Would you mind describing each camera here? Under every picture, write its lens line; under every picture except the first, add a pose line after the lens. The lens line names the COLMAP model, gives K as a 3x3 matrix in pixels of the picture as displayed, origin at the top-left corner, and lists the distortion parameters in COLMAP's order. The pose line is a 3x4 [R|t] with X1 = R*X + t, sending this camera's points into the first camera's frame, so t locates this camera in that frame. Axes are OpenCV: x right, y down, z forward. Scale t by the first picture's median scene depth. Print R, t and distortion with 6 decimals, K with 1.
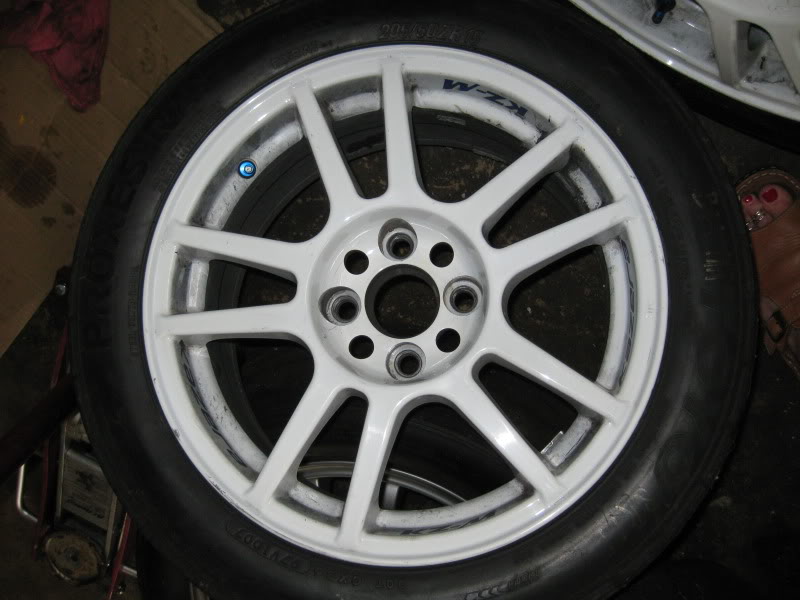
lens RADIAL K [[857.9, 0, 400.0], [0, 857.9, 300.0], [0, 0, 1]] dist [-0.063300, -0.010585]
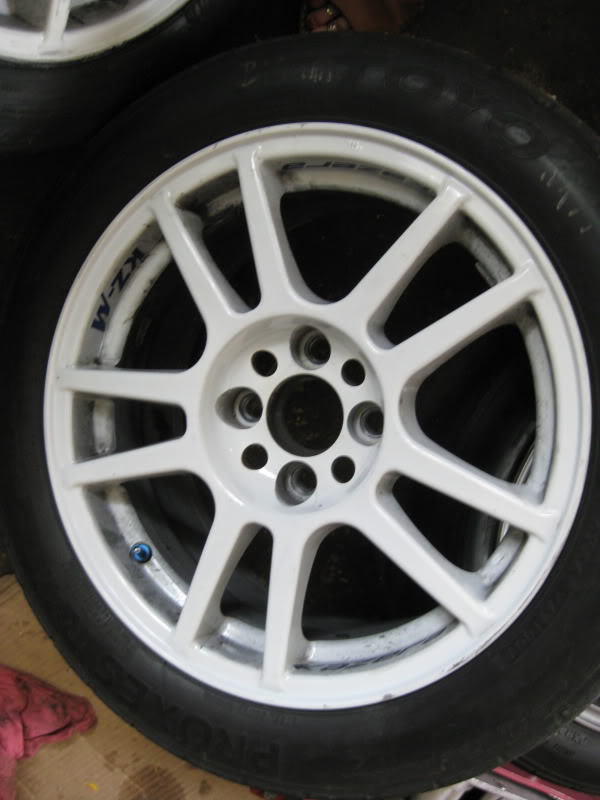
lens RADIAL K [[857.9, 0, 300.0], [0, 857.9, 400.0], [0, 0, 1]] dist [-0.063300, -0.010585]
pose [[0.201047, -0.978564, 0.044632, -0.023377], [0.961410, 0.188378, -0.200513, 0.176539], [0.187807, 0.083223, 0.978674, 0.108892]]
